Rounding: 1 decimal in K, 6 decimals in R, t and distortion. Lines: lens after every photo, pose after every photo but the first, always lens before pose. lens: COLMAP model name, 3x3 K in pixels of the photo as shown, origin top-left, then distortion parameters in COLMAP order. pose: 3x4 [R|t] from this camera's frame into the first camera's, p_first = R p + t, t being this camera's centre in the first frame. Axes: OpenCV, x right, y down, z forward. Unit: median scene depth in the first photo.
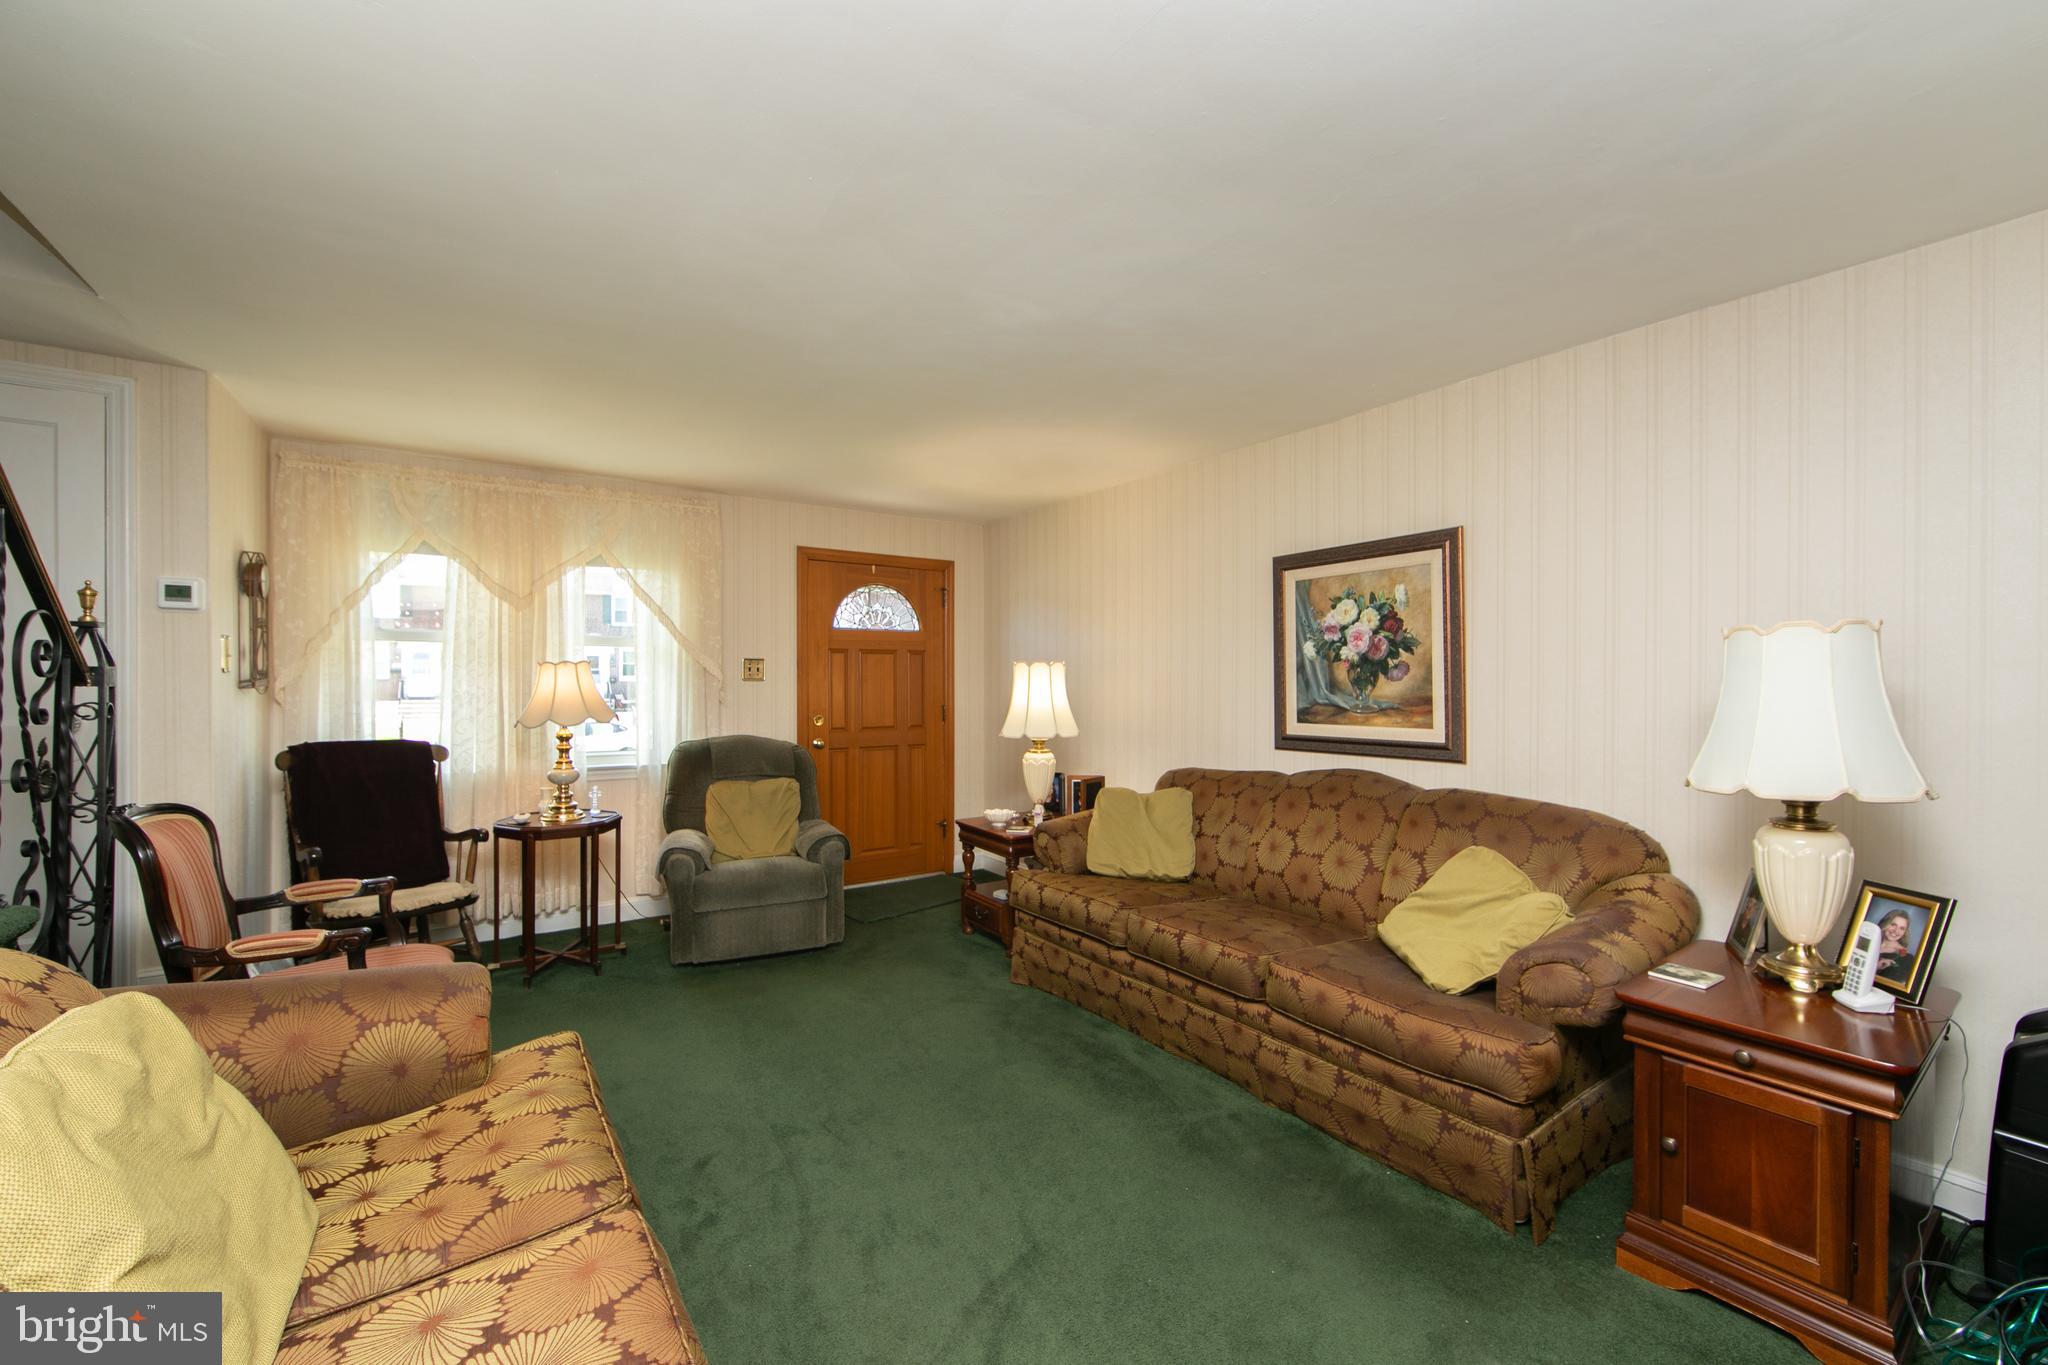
lens RADIAL K [[830.1, 0, 1029.5], [0, 830.1, 683.1], [0, 0, 1]] dist [-0.009035, 0.000266]
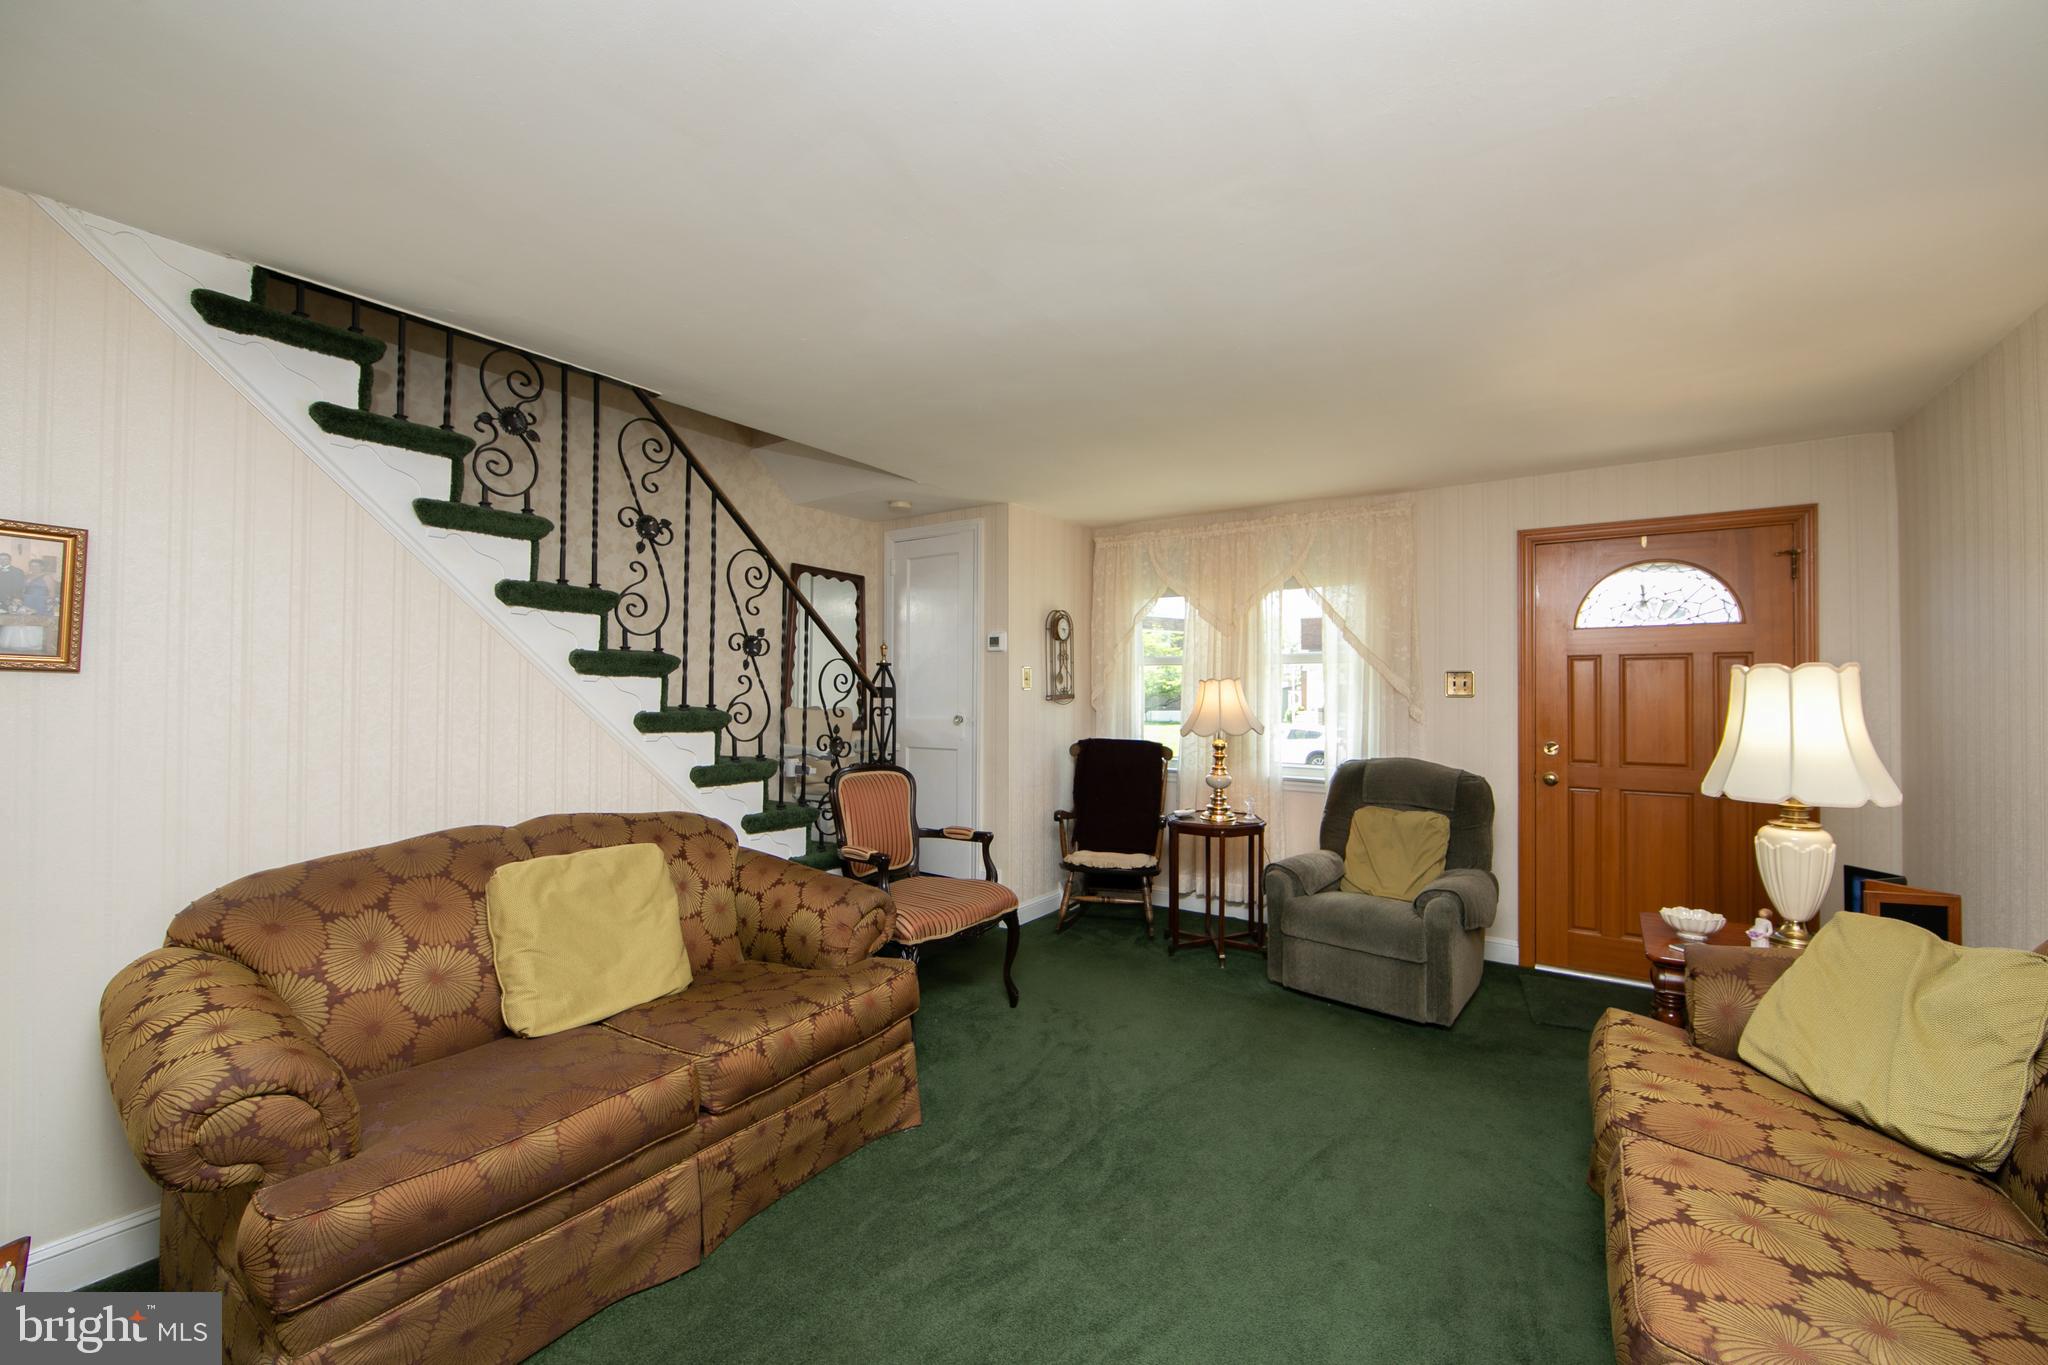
lens RADIAL K [[809.5, 0, 1017.7], [0, 809.5, 681.6], [0, 0, 1]] dist [-0.002471, 0.000050]
pose [[0.359918, -0.013215, -0.932891, 0.351847], [-0.006556, 0.999839, -0.016693, -0.002437], [0.932961, 0.012125, 0.359773, 0.333507]]
